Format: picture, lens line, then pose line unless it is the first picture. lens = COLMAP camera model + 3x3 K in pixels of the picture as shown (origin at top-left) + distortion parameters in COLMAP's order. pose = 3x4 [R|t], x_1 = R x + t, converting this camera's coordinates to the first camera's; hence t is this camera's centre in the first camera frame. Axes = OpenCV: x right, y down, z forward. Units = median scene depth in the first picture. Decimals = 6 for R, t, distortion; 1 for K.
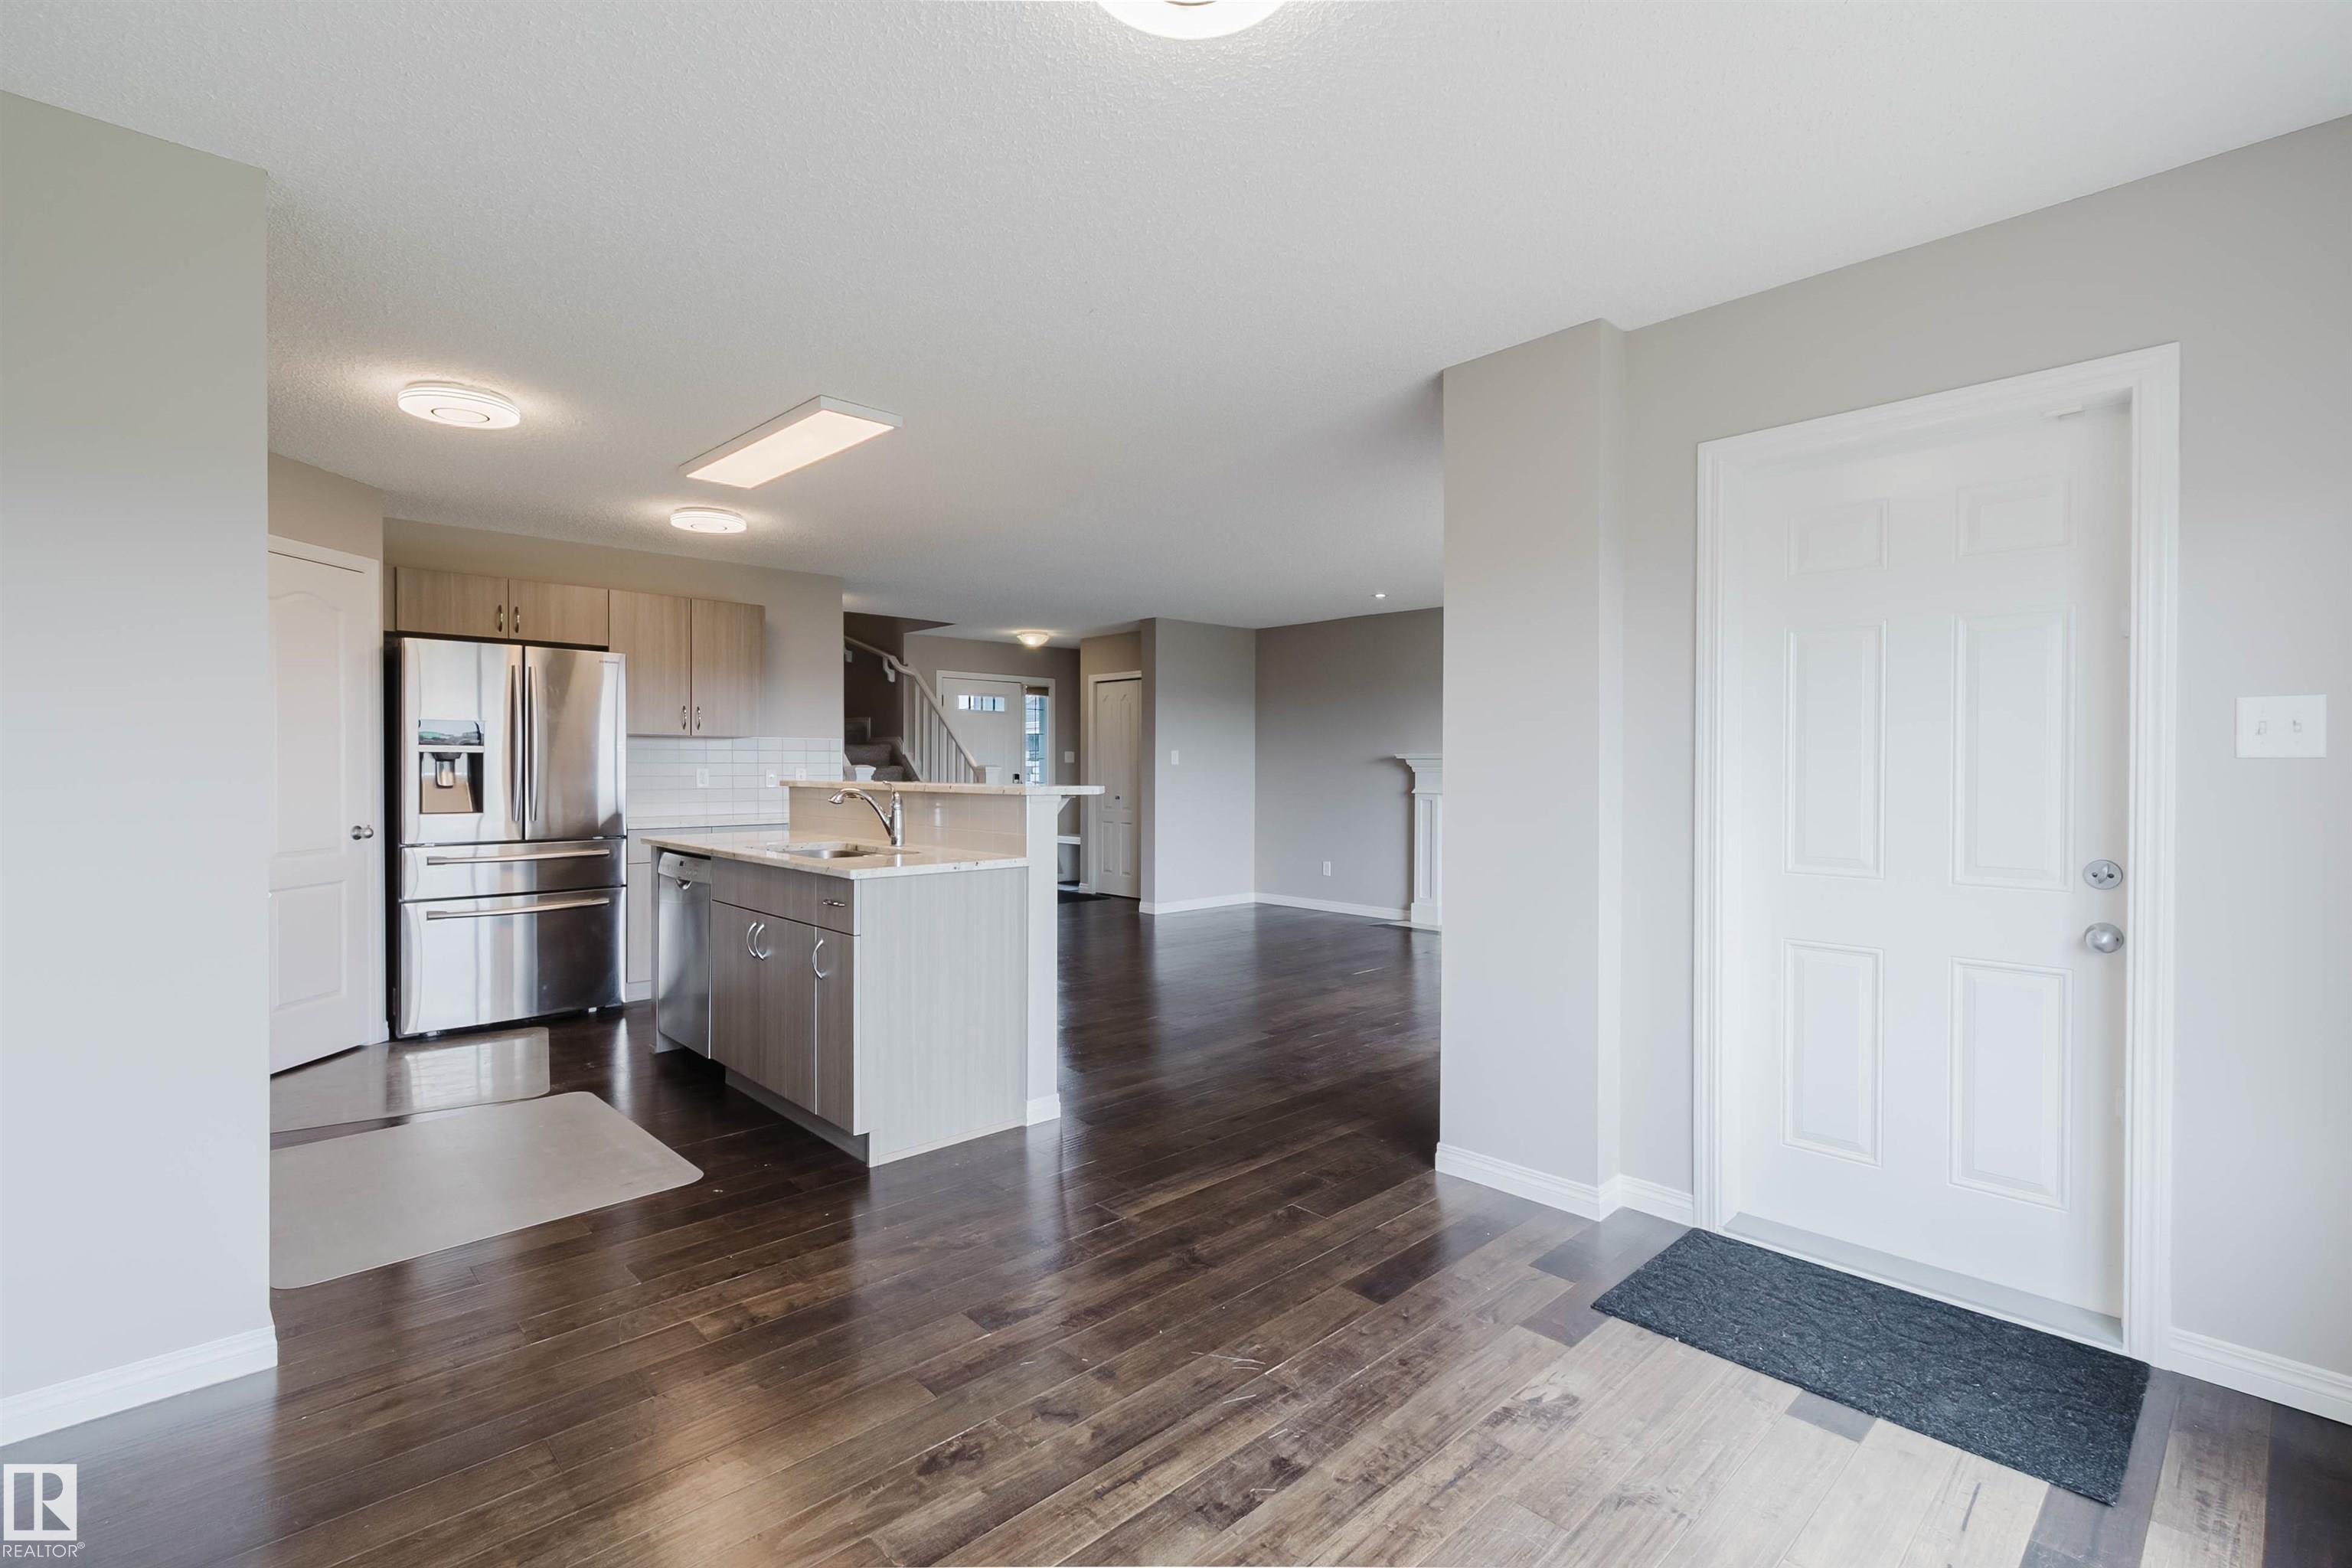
lens RADIAL K [[1069.4, 0, 1173.6], [0, 1069.4, 771.7], [0, 0, 1]] dist [0.003428, -0.000406]
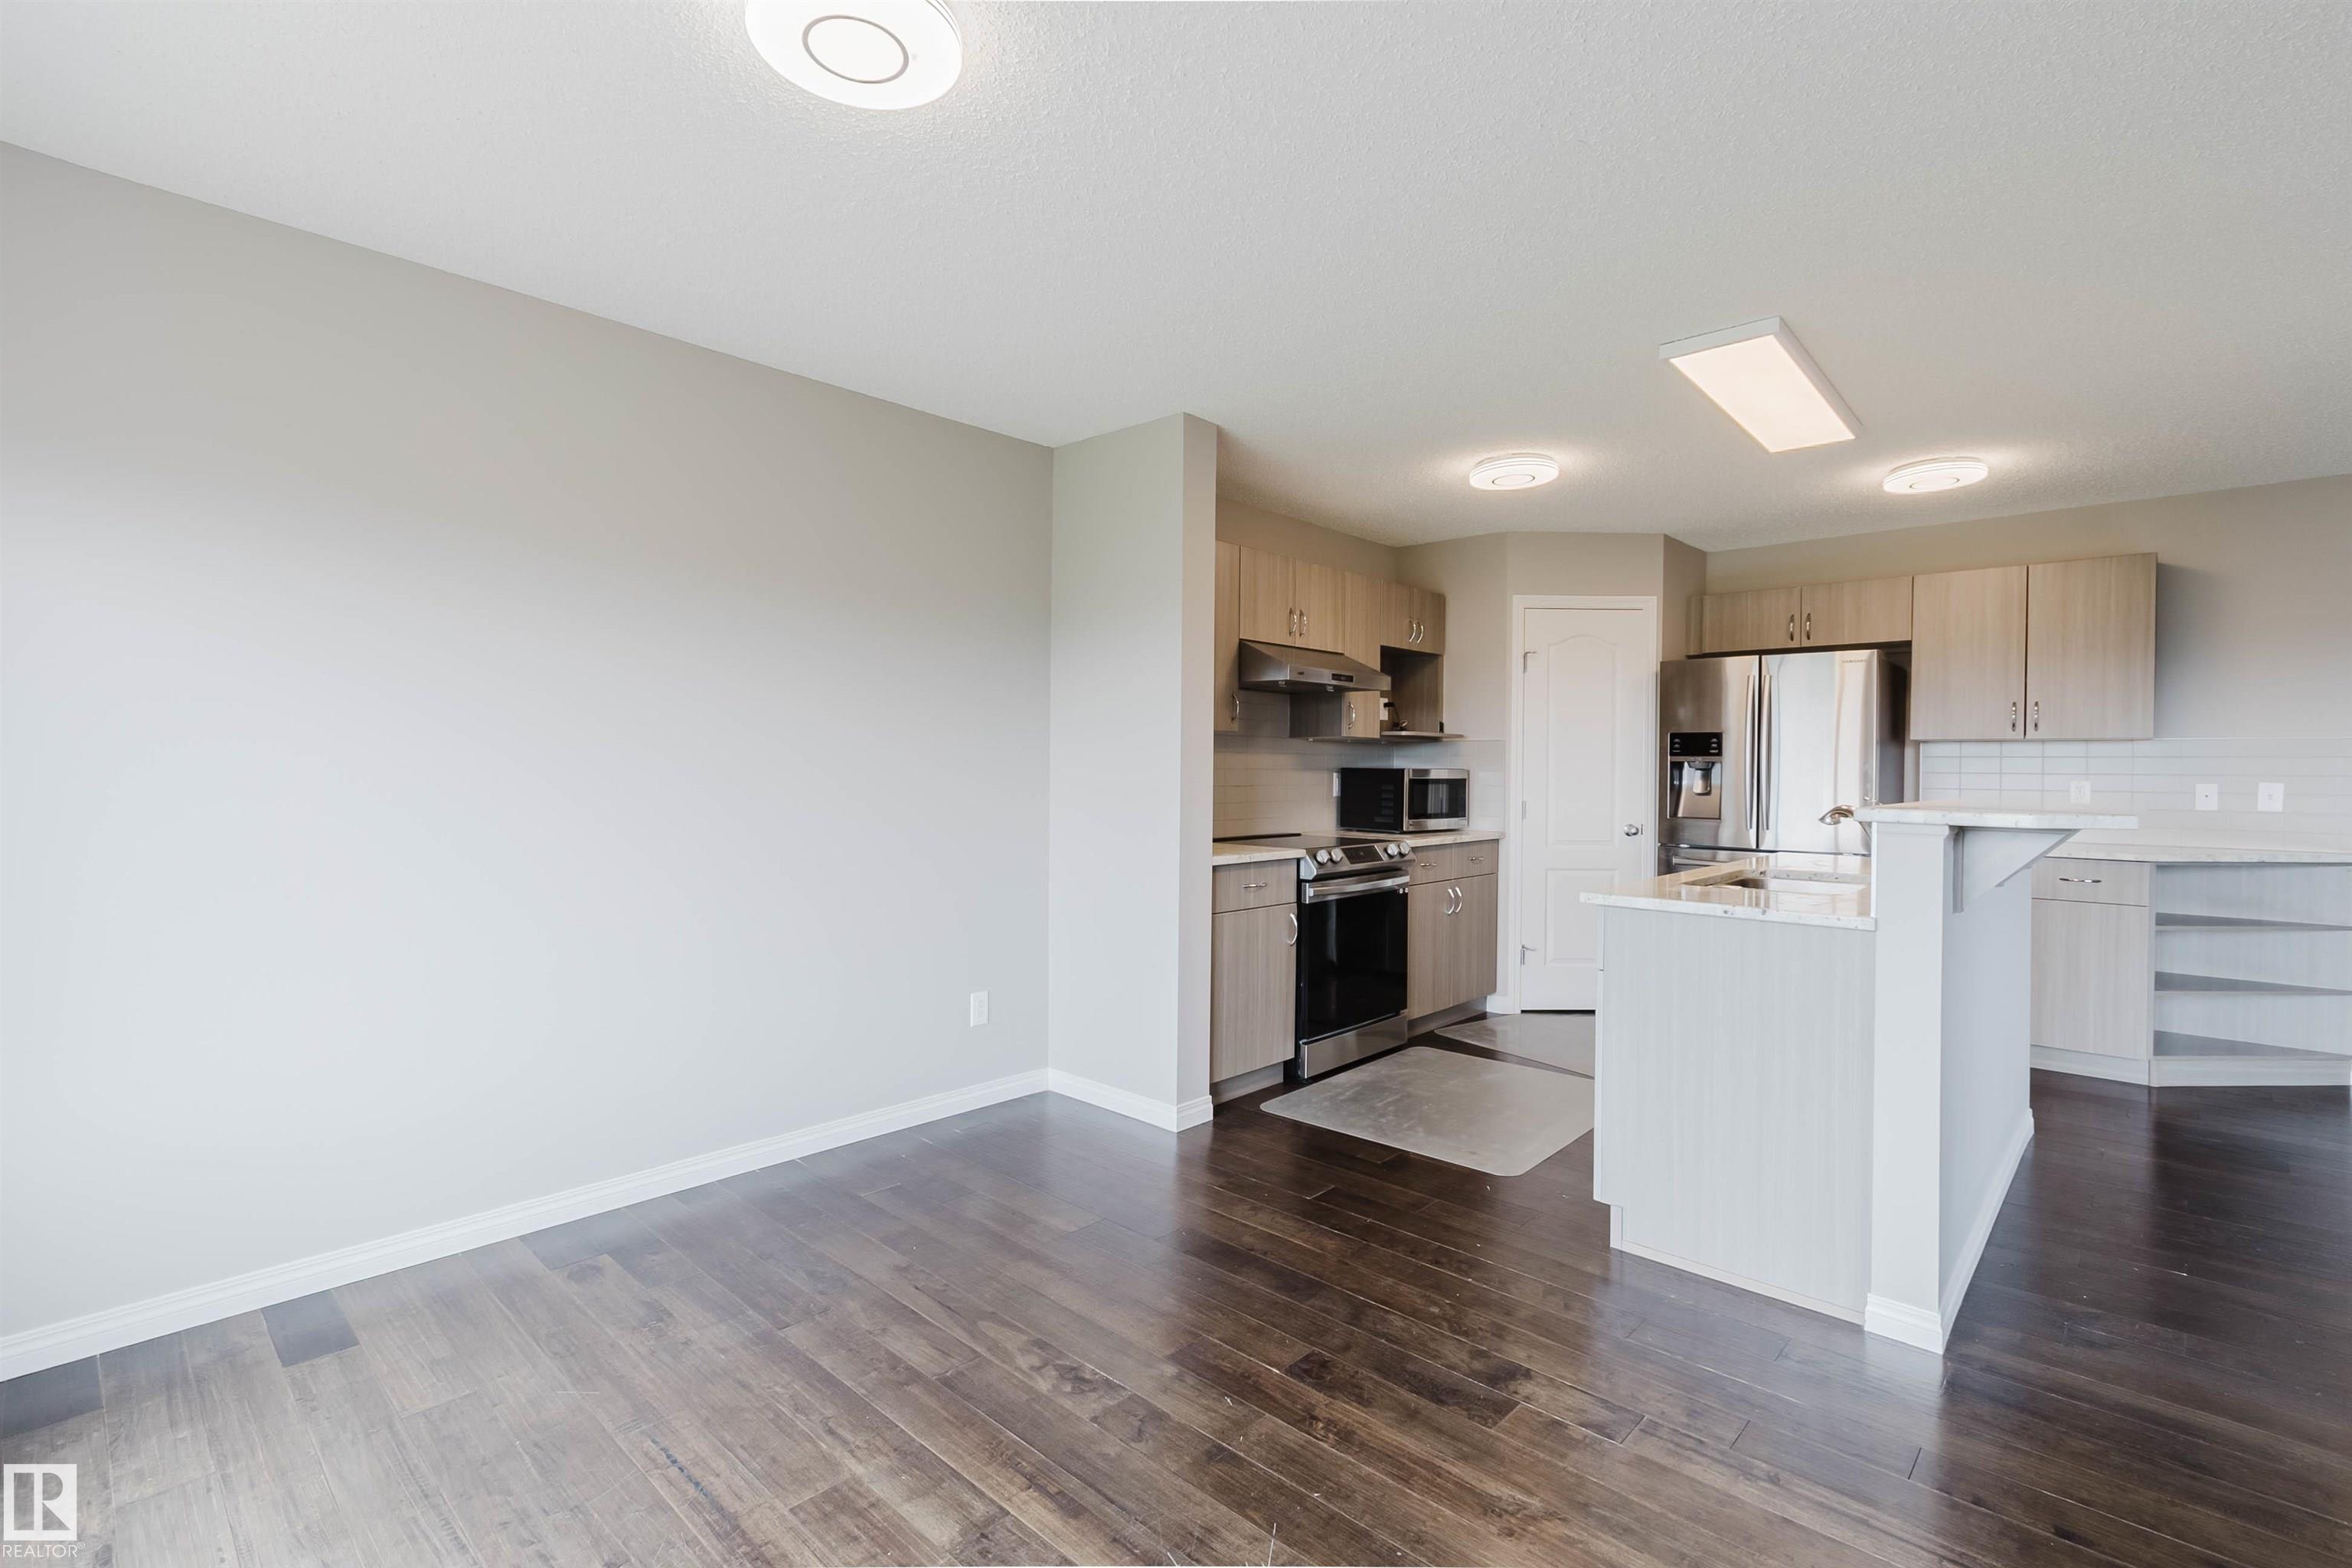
lens RADIAL K [[1069.4, 0, 1173.6], [0, 1069.4, 771.7], [0, 0, 1]] dist [0.003428, -0.000406]
pose [[0.062343, 0.003784, -0.998048, 0.331768], [-0.013666, 0.999902, 0.002937, -0.003749], [0.997961, 0.013457, 0.062389, 0.363441]]
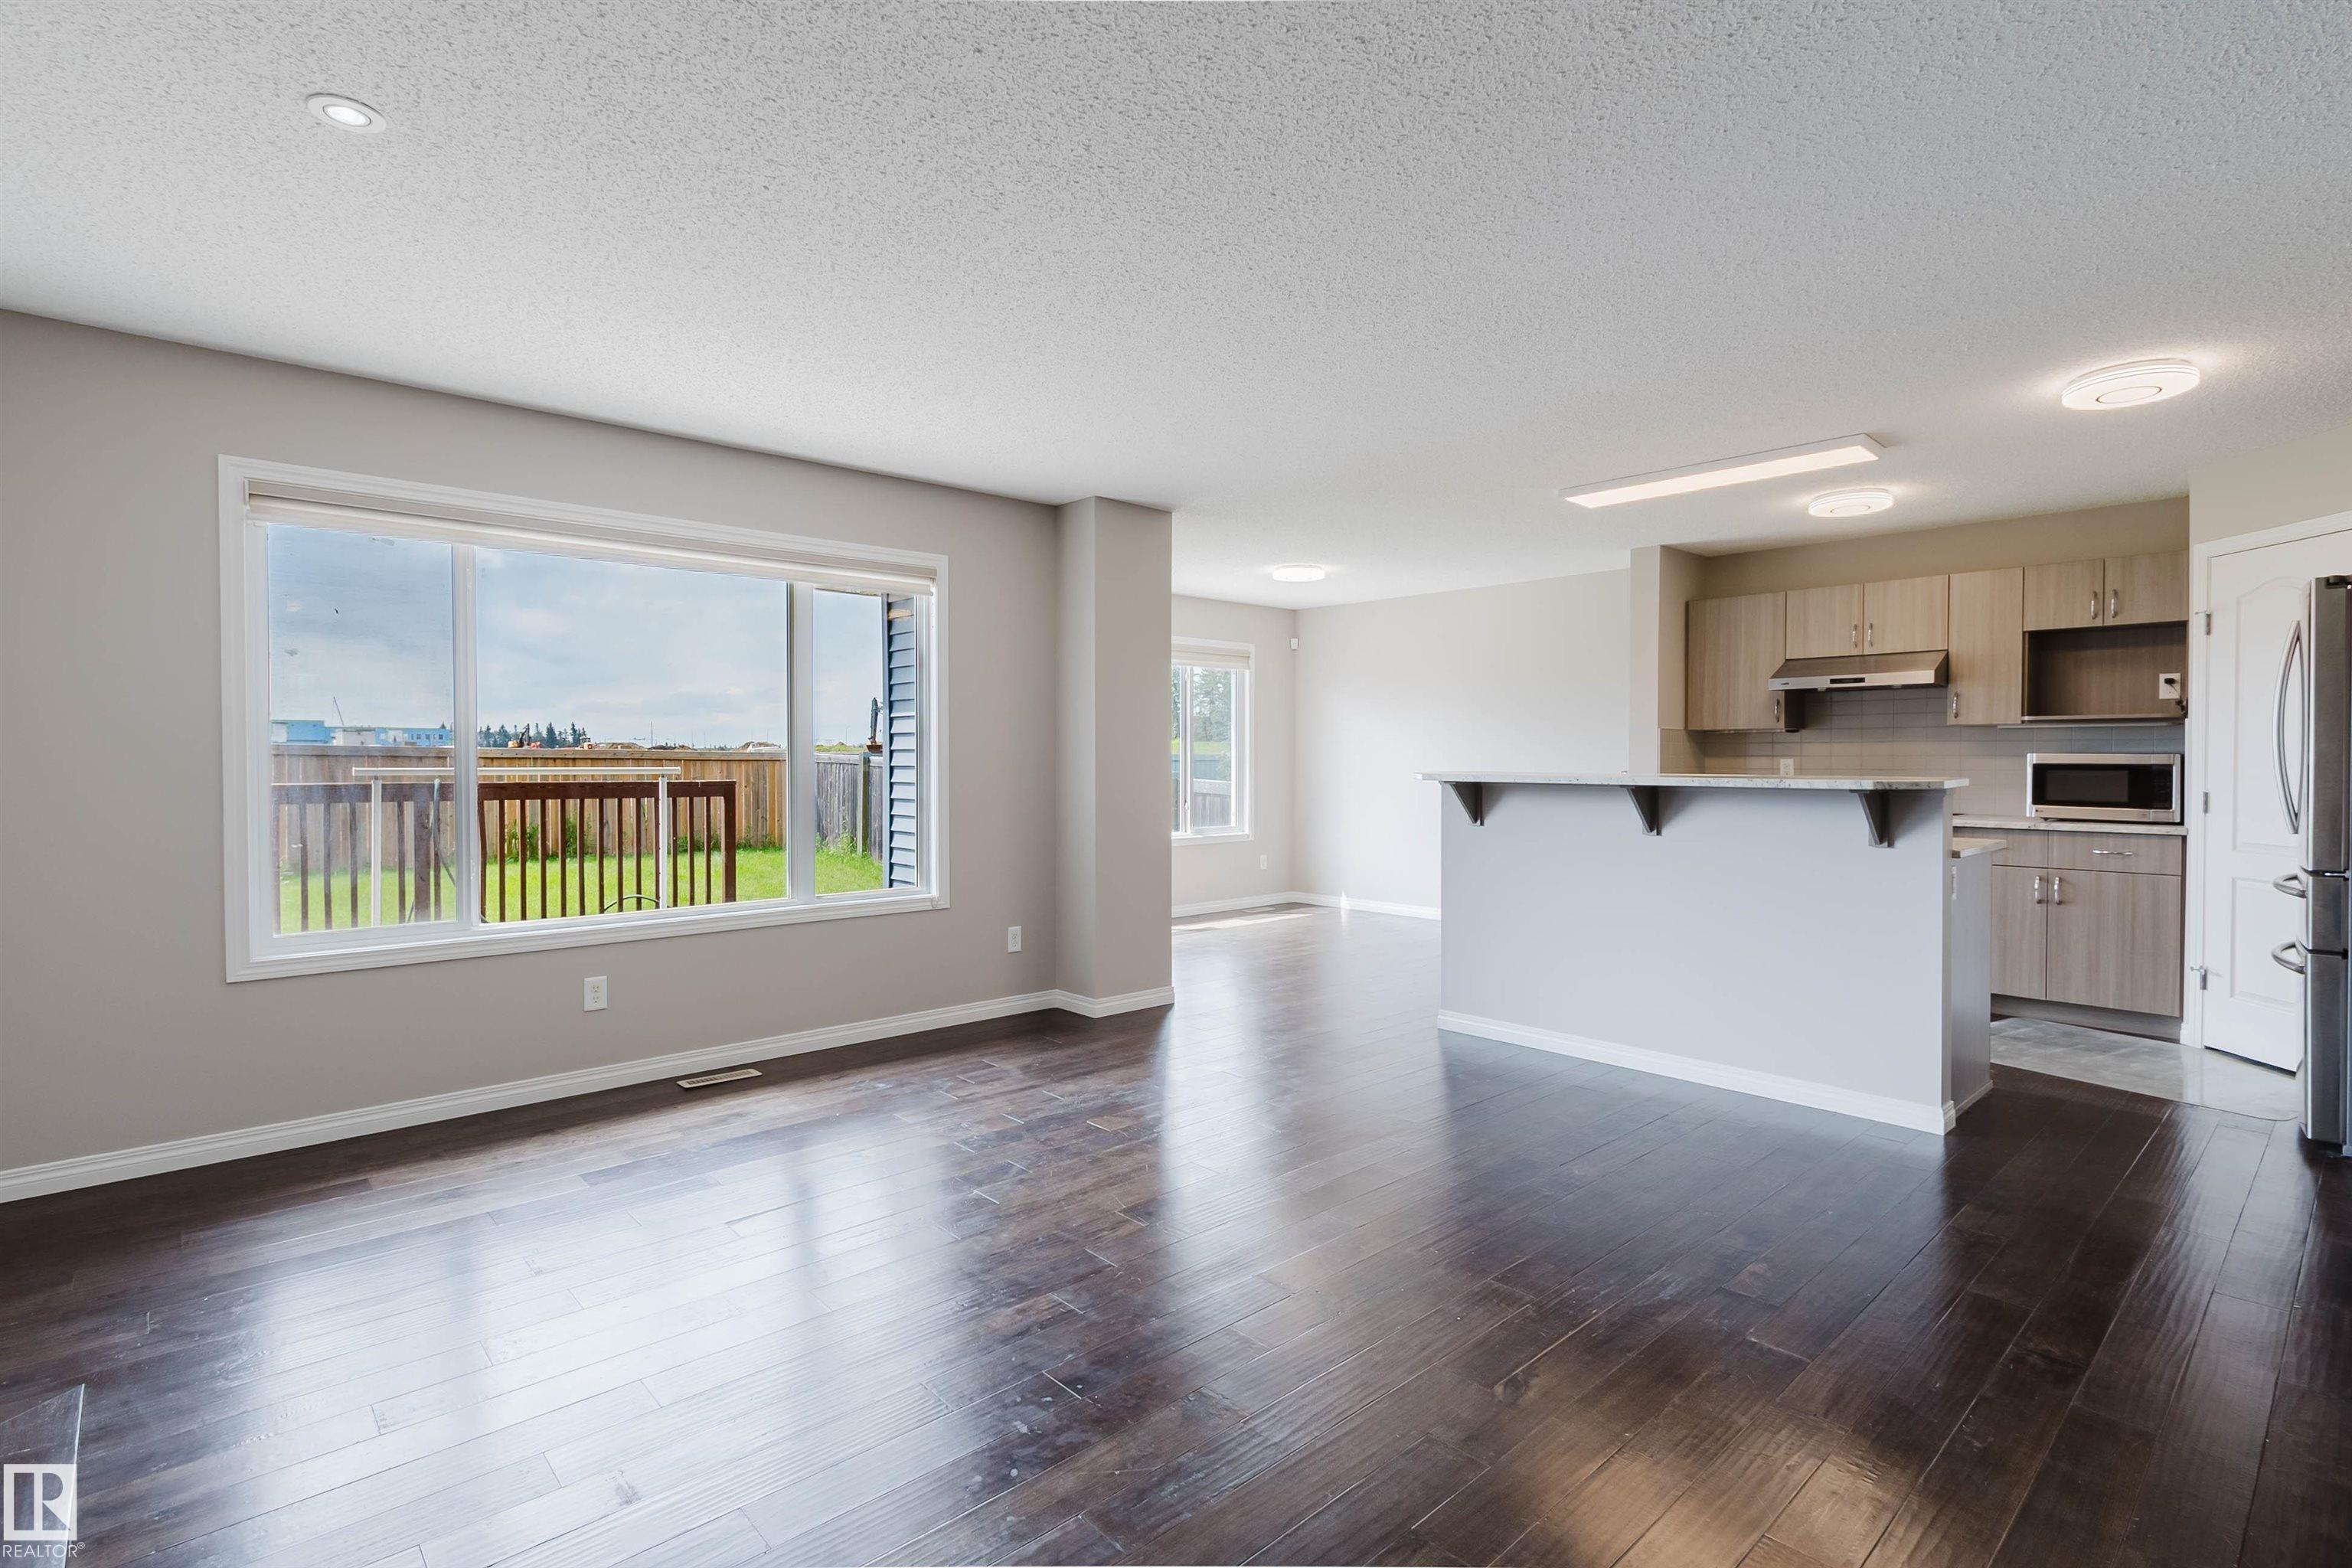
lens RADIAL K [[1112.4, 0, 1171.9], [0, 1112.4, 770.6], [0, 0, 1]] dist [0.002056, -0.000564]
pose [[-0.999840, -0.001190, 0.017845, 0.135000], [-0.000876, 0.999844, 0.017613, -0.008352], [-0.017863, 0.017595, -0.999686, 1.635334]]
